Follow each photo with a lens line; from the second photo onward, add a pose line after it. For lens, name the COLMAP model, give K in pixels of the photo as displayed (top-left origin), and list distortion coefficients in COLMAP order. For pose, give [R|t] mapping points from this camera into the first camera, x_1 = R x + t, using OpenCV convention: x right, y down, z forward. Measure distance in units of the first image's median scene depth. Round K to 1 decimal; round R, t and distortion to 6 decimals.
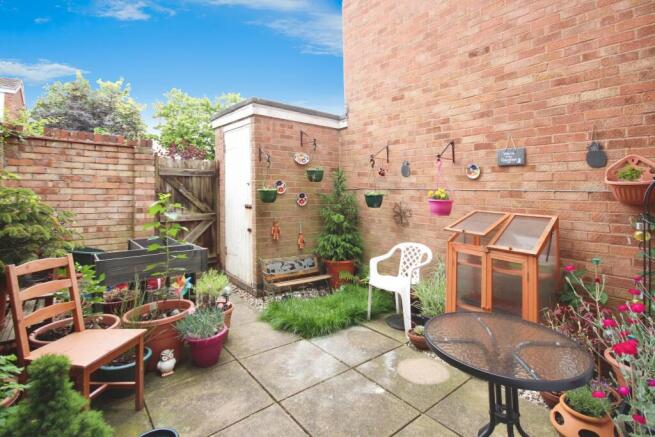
lens RADIAL K [[318.8, 0, 326.4], [0, 318.8, 189.7], [0, 0, 1]] dist [-0.000160, 0.000285]
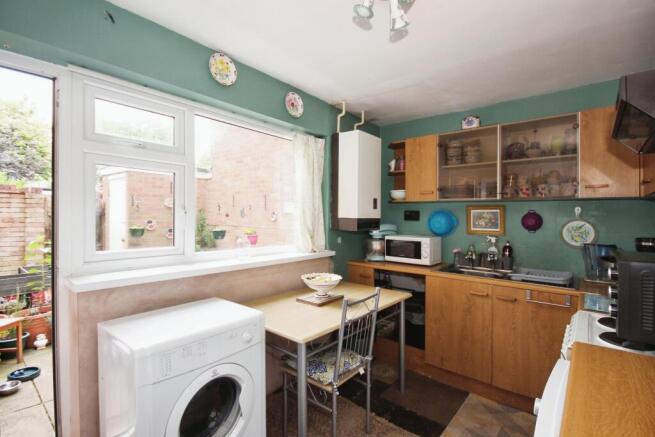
lens RADIAL K [[309.7, 0, 327.5], [0, 309.7, 218.5], [0, 0, 1]] dist [0.001870, -0.012486]
pose [[0.980698, -0.003664, 0.195494, 0.336513], [0.001518, 0.999937, 0.011128, -0.049446], [-0.195523, -0.010617, 0.980642, -0.428119]]
